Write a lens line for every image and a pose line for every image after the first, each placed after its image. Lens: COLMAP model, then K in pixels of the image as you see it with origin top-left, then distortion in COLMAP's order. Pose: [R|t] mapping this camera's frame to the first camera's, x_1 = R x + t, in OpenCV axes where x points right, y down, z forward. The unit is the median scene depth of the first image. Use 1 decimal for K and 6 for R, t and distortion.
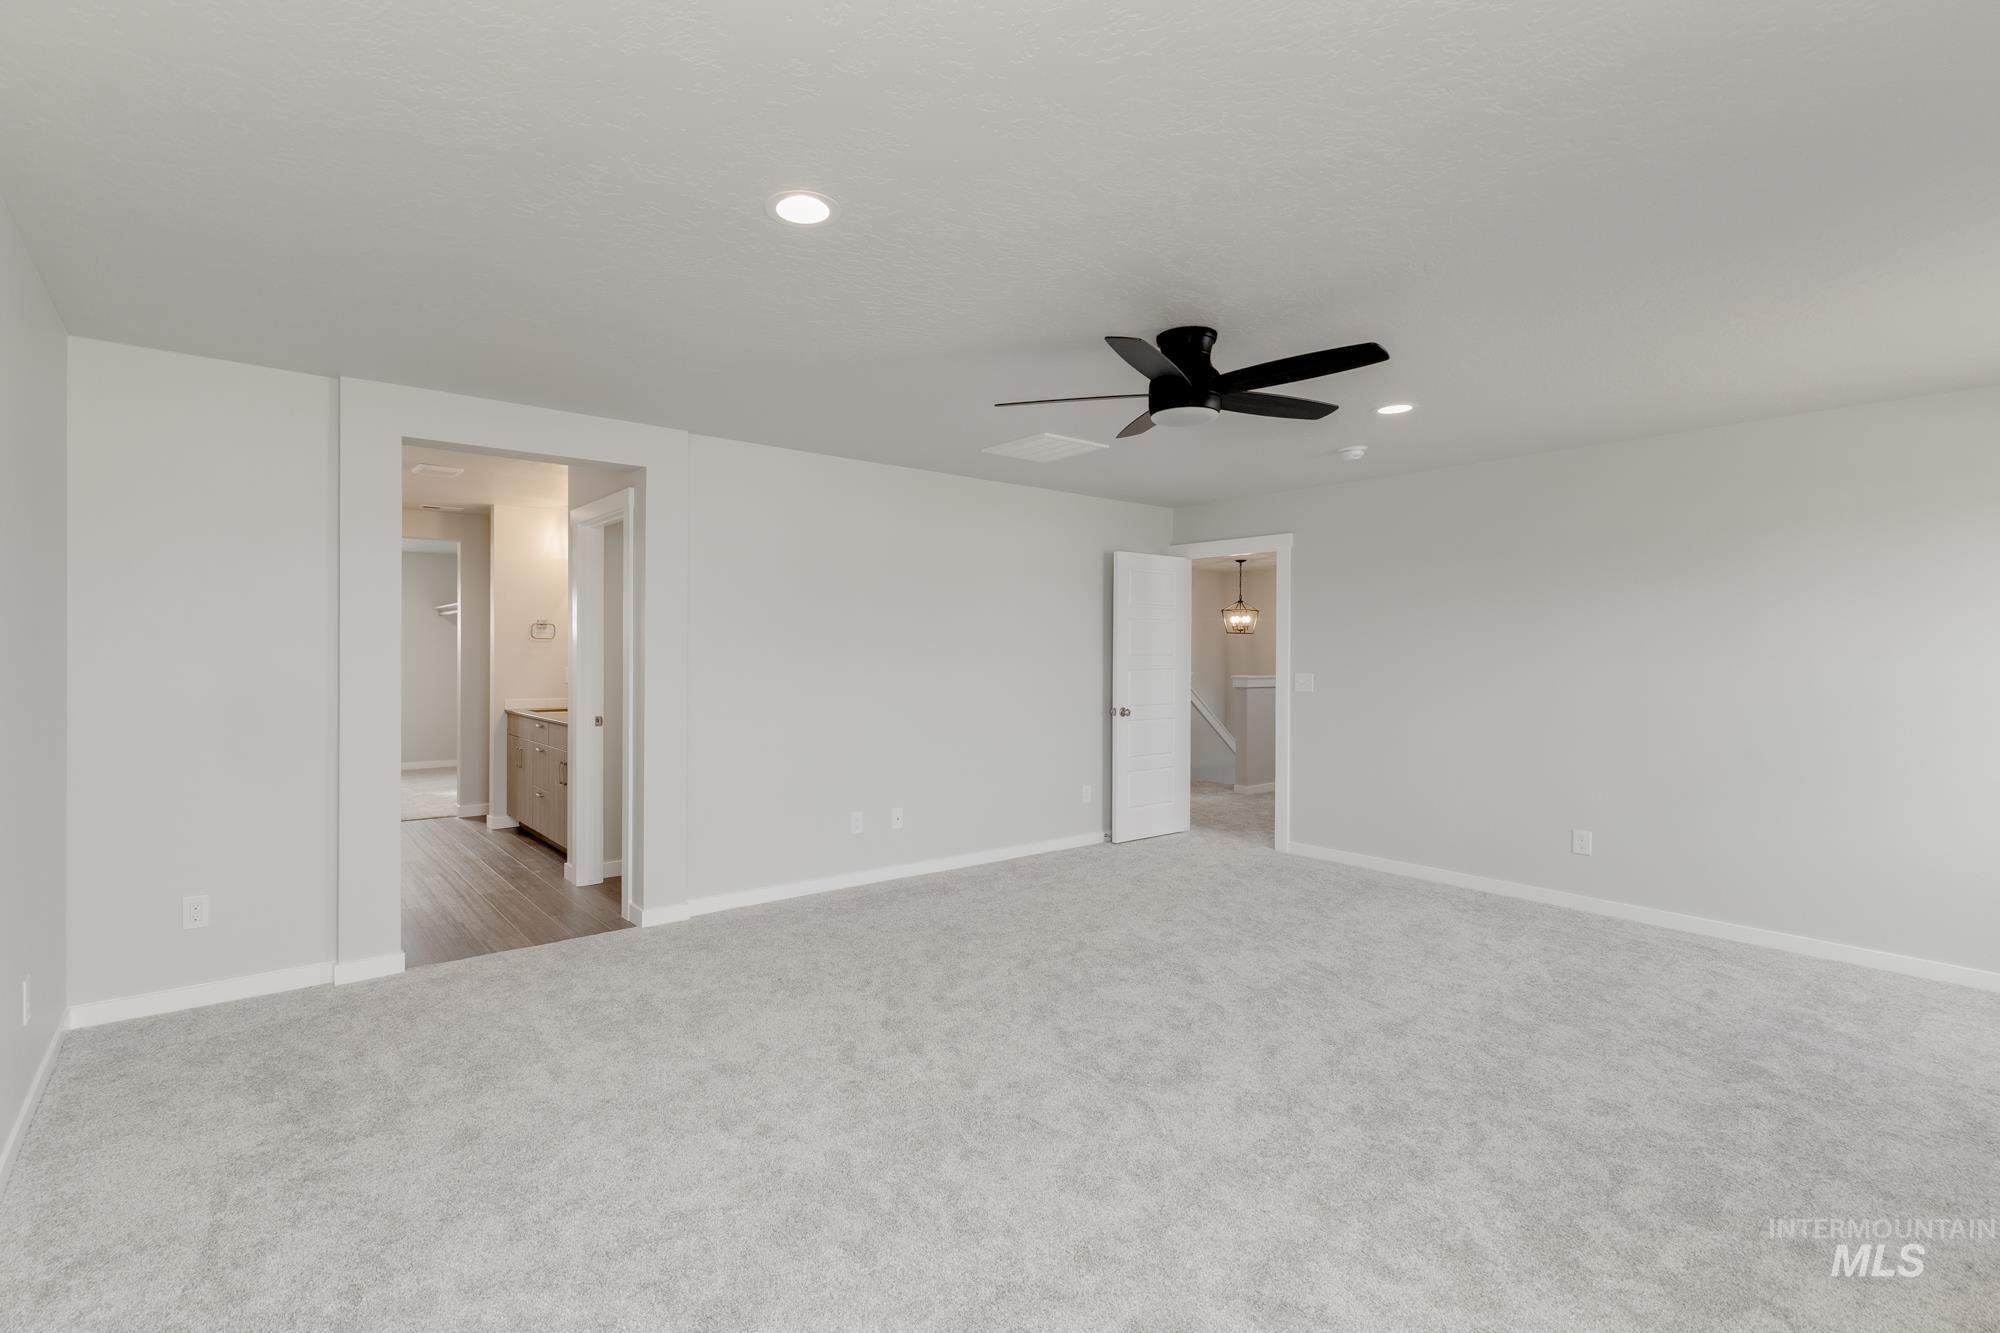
lens RADIAL K [[867.7, 0, 994.6], [0, 867.7, 663.1], [0, 0, 1]] dist [0.003169, 0.000087]
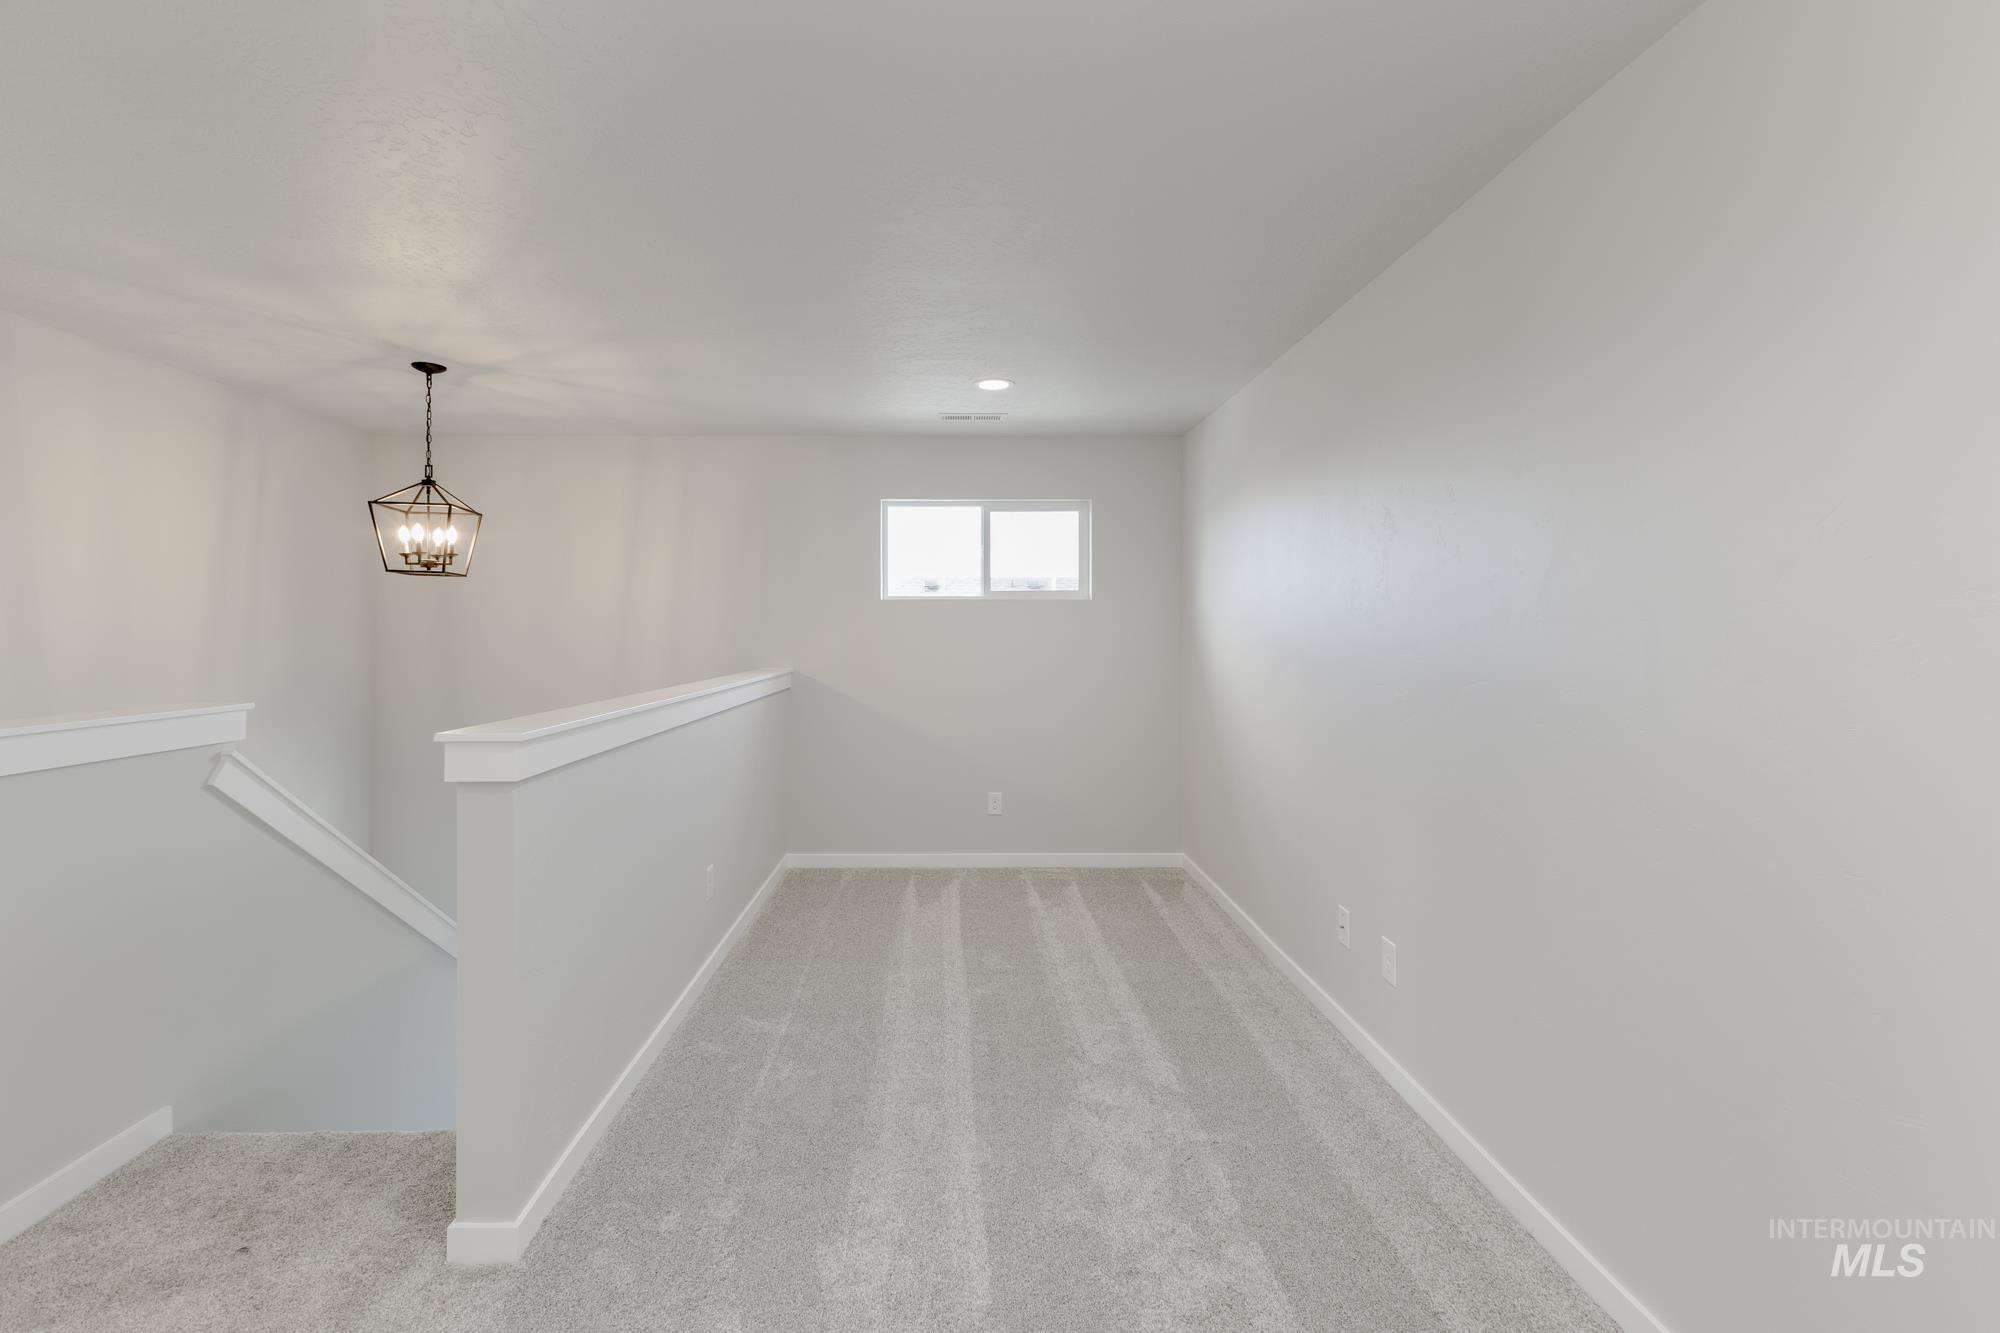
lens RADIAL K [[867.7, 0, 994.6], [0, 867.7, 663.1], [0, 0, 1]] dist [0.003169, 0.000087]
pose [[0.642676, -0.005373, 0.766119, 0.154599], [0.002979, 0.999985, 0.004514, 0.003592], [-0.766132, -0.000618, 0.642682, 0.577622]]
